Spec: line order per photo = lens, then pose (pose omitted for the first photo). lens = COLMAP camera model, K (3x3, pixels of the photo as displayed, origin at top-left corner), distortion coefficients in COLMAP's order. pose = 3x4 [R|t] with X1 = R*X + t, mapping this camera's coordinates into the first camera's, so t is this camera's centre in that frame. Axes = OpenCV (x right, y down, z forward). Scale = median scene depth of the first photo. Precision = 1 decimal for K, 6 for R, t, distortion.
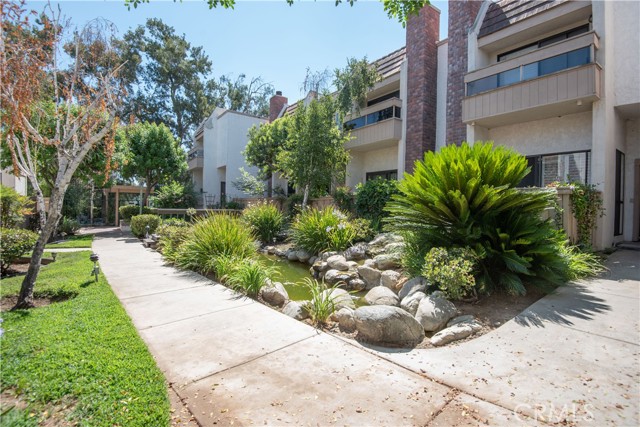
lens RADIAL K [[295.8, 0, 320.0], [0, 295.8, 213.5], [0, 0, 1]] dist [-0.036404, -0.000641]
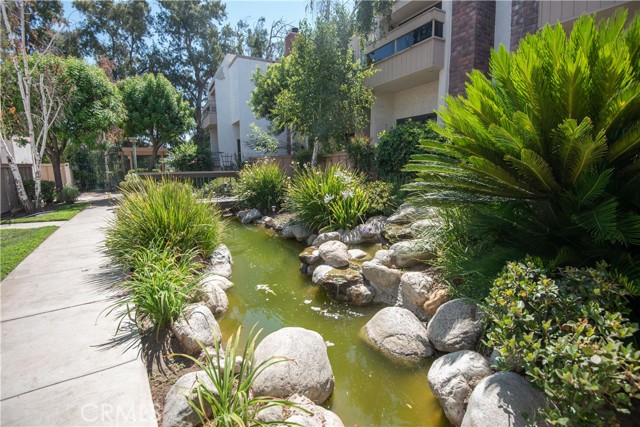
lens RADIAL K [[295.8, 0, 320.0], [0, 295.8, 213.5], [0, 0, 1]] dist [-0.036404, -0.000641]
pose [[0.992381, -0.008961, -0.122878, 0.059570], [0.026521, 0.989507, 0.142030, -0.006352], [0.120316, -0.144207, 0.982206, 0.204547]]
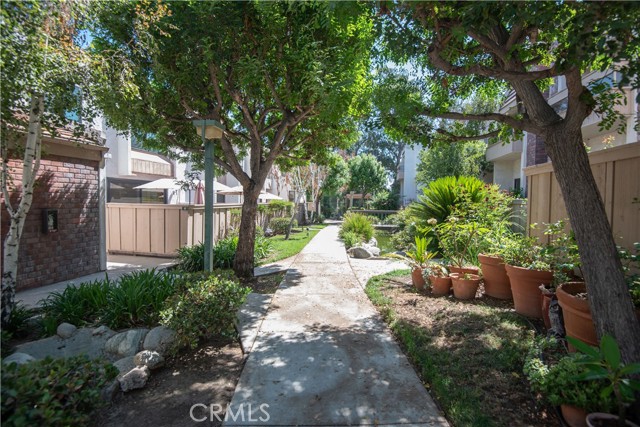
lens RADIAL K [[295.8, 0, 320.0], [0, 295.8, 213.5], [0, 0, 1]] dist [-0.036404, -0.000641]
pose [[0.700432, 0.017157, -0.713513, 0.571672], [-0.017693, 0.999821, 0.006672, -0.002777], [0.713500, 0.007951, 0.700610, -0.397633]]
